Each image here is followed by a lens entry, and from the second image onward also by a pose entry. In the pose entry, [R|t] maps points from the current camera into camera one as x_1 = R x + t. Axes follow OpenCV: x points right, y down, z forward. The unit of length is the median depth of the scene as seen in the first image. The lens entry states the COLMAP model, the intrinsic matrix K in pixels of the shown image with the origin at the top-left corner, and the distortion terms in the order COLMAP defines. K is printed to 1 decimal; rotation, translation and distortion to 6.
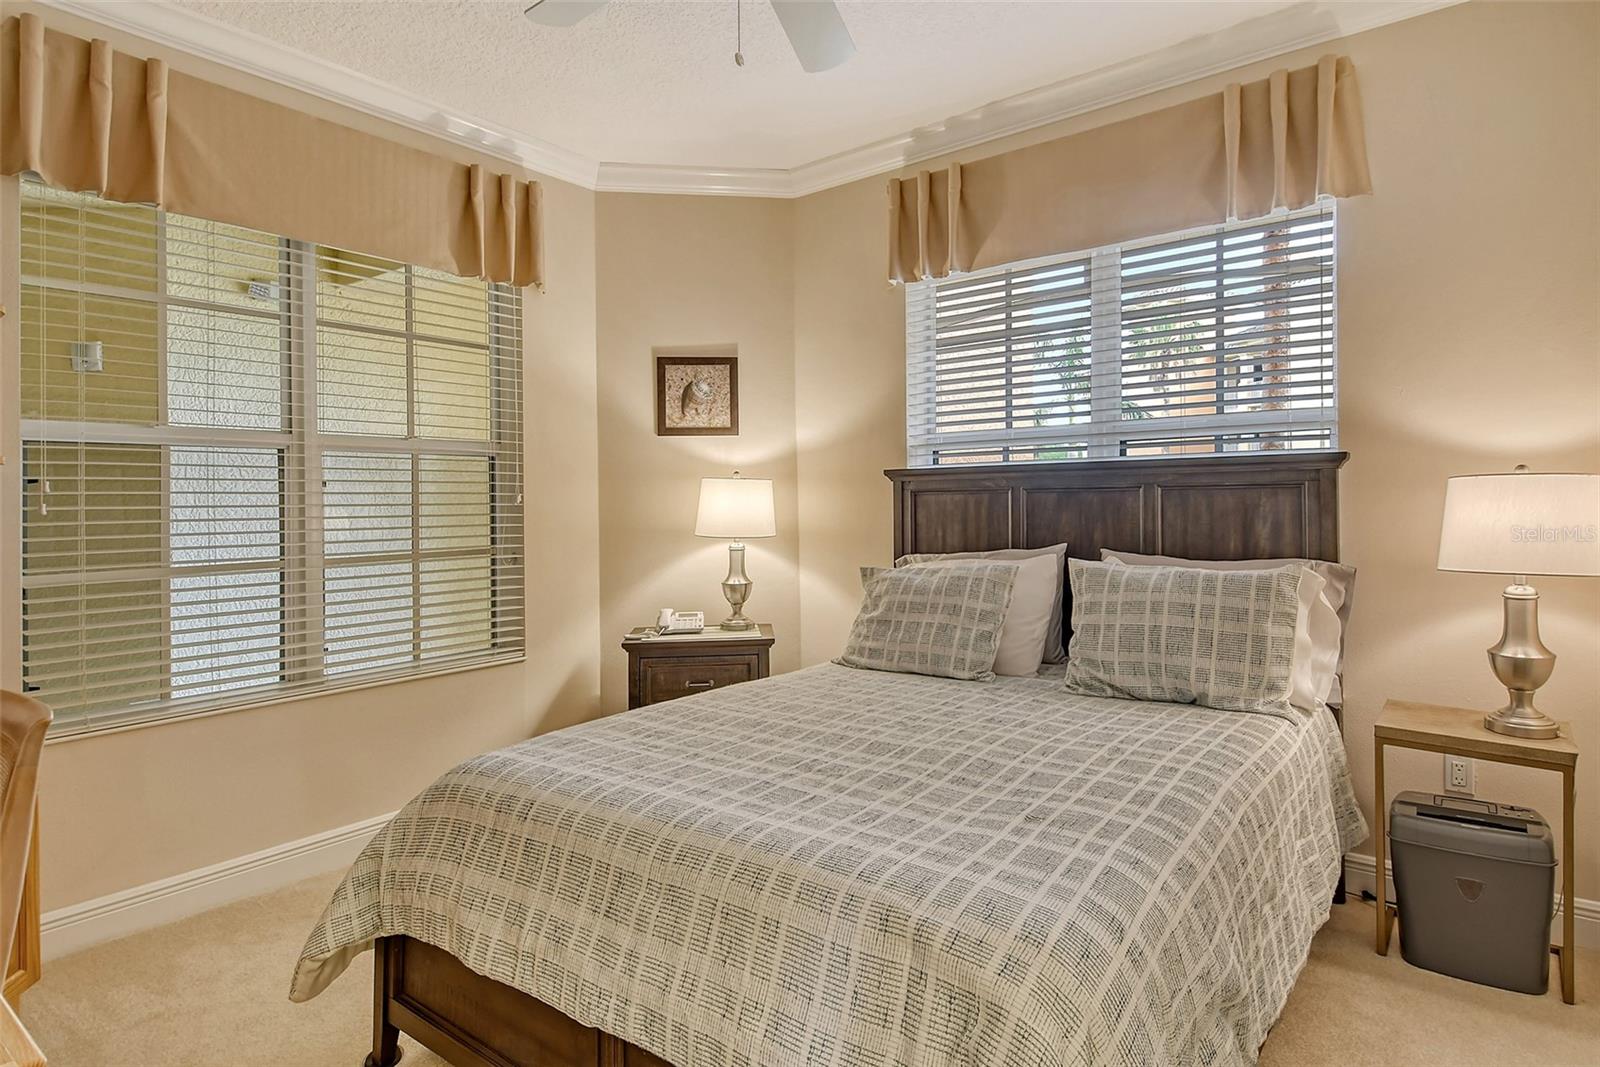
lens RADIAL K [[876.7, 0, 816.5], [0, 876.7, 530.8], [0, 0, 1]] dist [-0.002477, -0.000697]
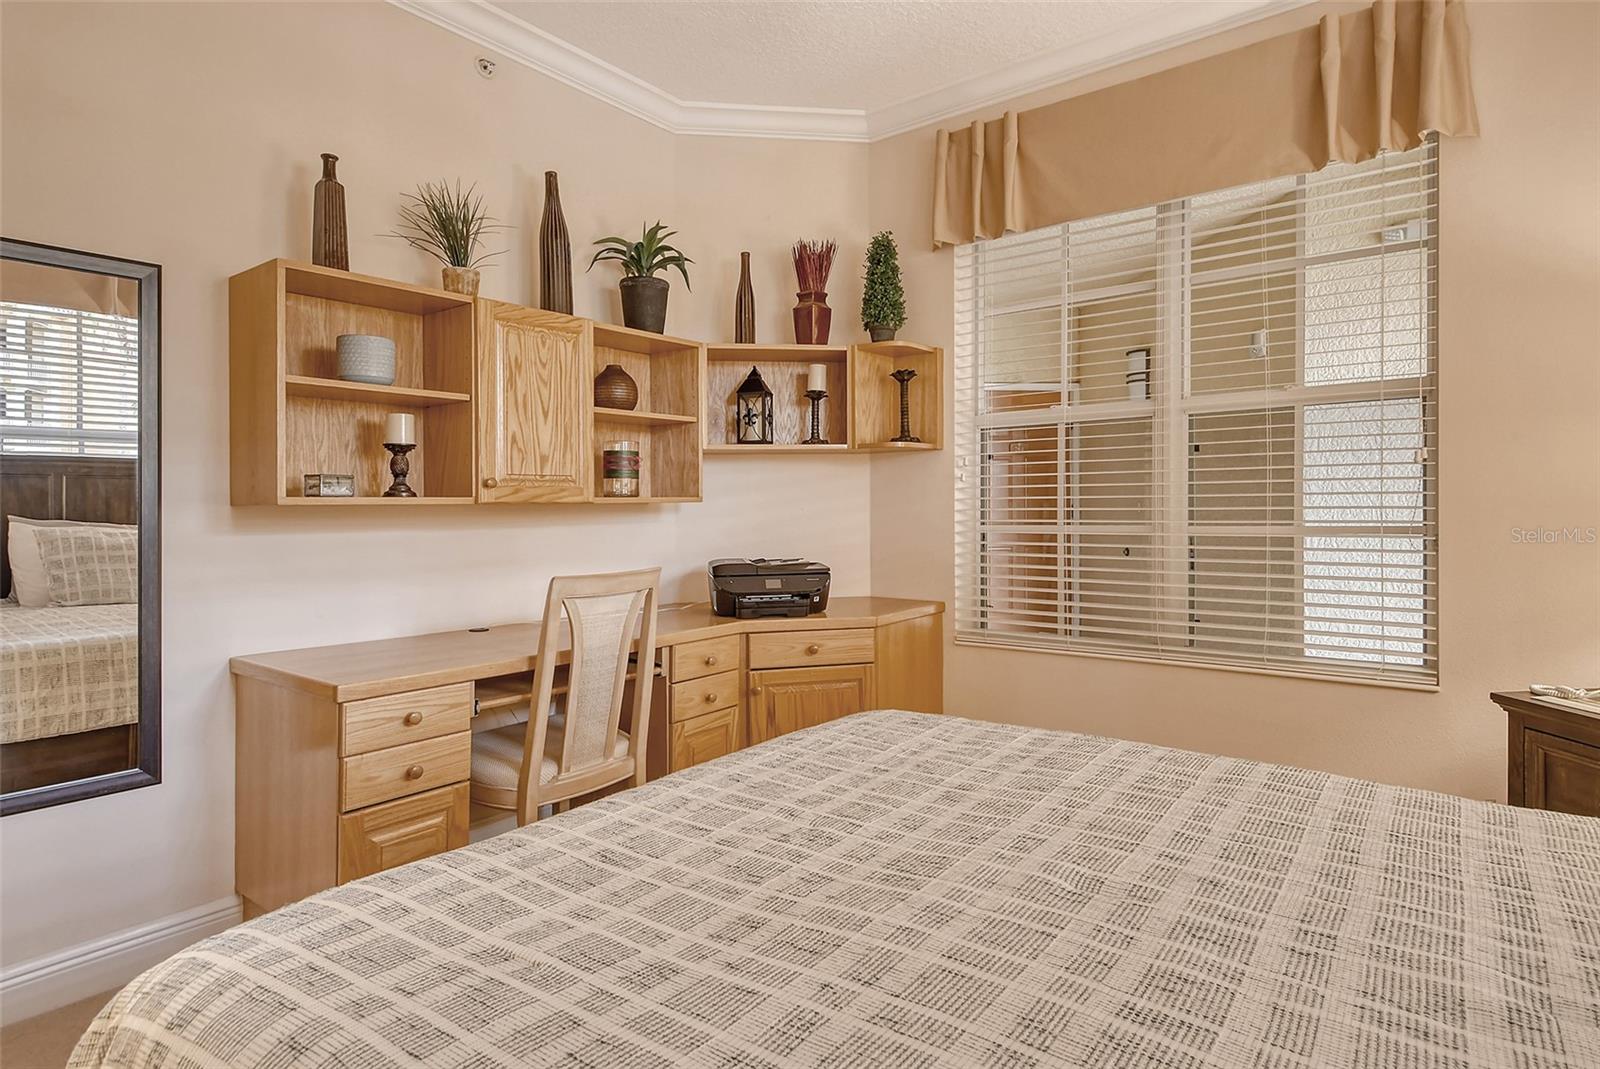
lens RADIAL K [[884.0, 0, 800.6], [0, 884.0, 475.1], [0, 0, 1]] dist [0.042275, 0.000217]
pose [[-0.007330, -0.004401, -0.999963, 0.726667], [-0.013615, 0.999898, -0.004301, -0.011687], [0.999880, 0.013583, -0.007389, 0.990346]]
